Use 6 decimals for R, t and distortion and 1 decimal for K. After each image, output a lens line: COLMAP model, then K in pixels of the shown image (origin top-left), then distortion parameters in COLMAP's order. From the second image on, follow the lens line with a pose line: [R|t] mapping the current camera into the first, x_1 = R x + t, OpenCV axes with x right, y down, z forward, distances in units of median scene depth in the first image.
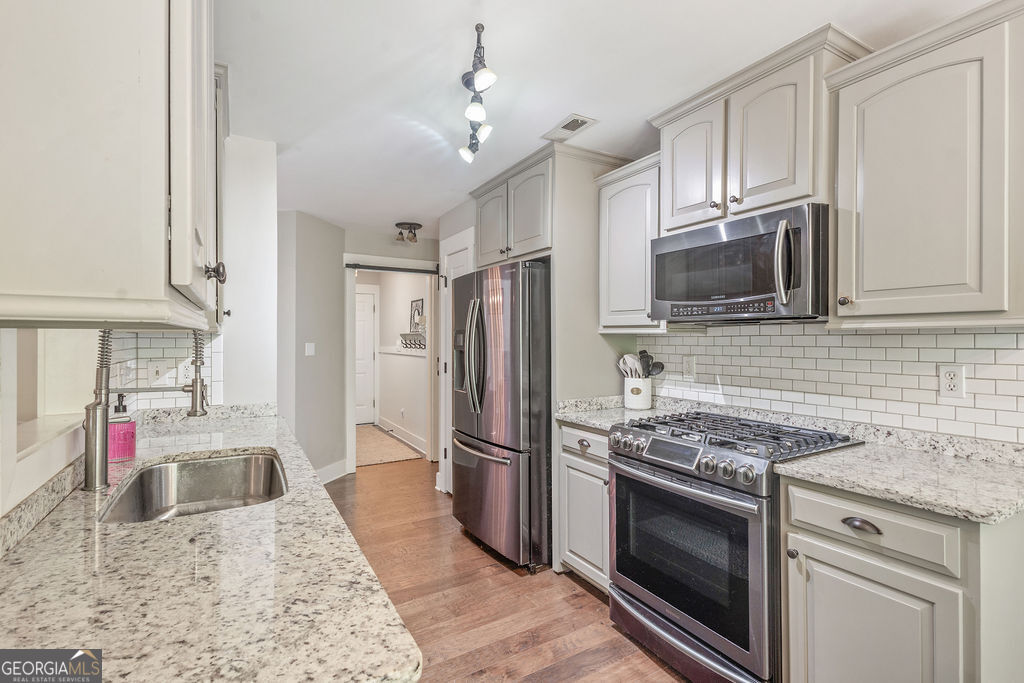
lens RADIAL K [[470.0, 0, 512.0], [0, 470.0, 341.5], [0, 0, 1]] dist [0.000951, -0.000008]
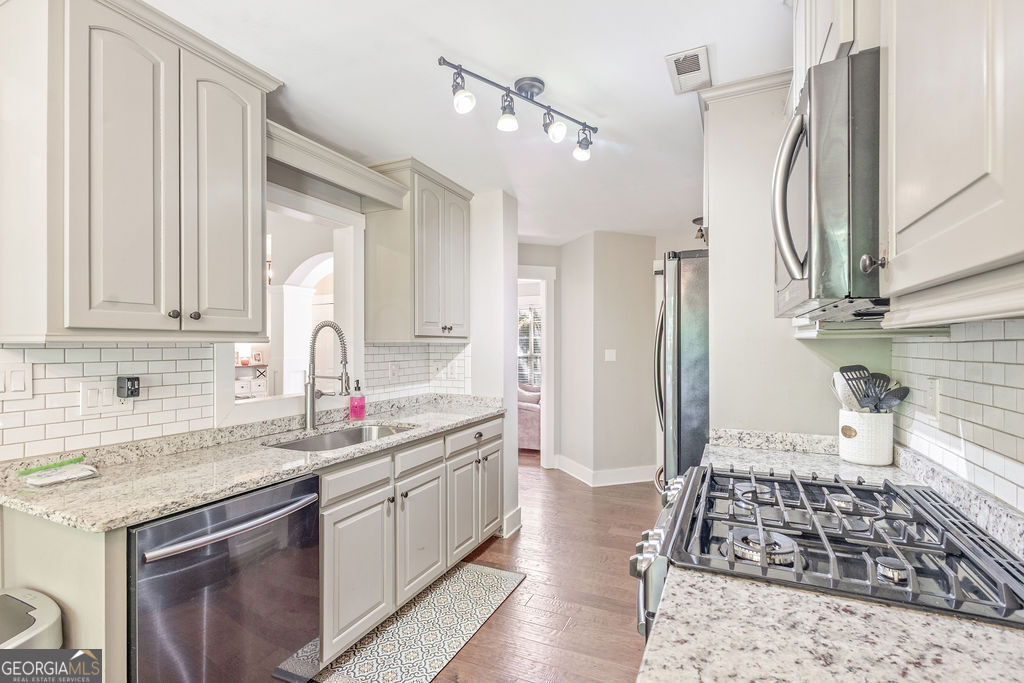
lens RADIAL K [[475.7, 0, 517.5], [0, 475.7, 344.1], [0, 0, 1]] dist [0.009966, 0.000233]
pose [[0.568584, -0.004400, -0.822614, 0.578765], [0.000182, 0.999986, -0.005223, -0.005458], [0.822625, 0.002820, 0.568577, 0.319134]]
